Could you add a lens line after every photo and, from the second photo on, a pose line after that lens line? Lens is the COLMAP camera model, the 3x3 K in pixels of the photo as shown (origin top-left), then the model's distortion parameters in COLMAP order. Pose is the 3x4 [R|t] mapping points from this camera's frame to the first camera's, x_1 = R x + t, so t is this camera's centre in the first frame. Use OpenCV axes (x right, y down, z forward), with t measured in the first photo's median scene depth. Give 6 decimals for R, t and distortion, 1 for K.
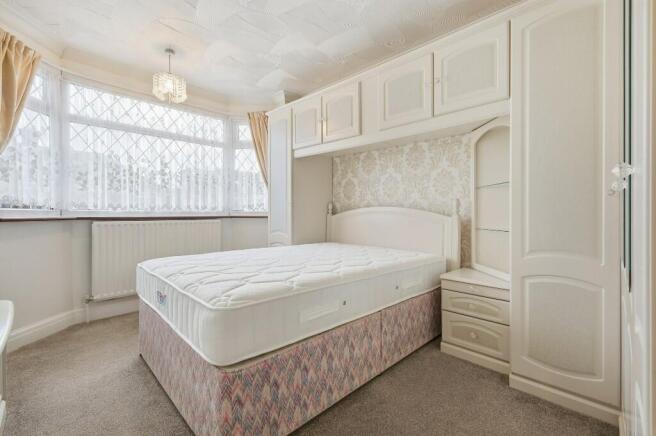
lens RADIAL K [[286.1, 0, 313.2], [0, 286.1, 214.9], [0, 0, 1]] dist [-0.000141, -0.000330]
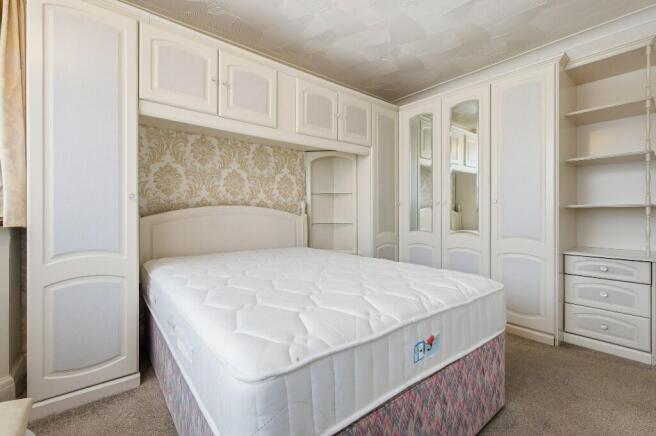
lens RADIAL K [[286.1, 0, 328.3], [0, 286.1, 212.8], [0, 0, 1]] dist [-0.000141, -0.000330]
pose [[0.063724, -0.006408, 0.997947, -0.589828], [0.013312, 0.999896, 0.005570, -0.006334], [-0.997879, 0.012930, 0.063802, 0.611457]]
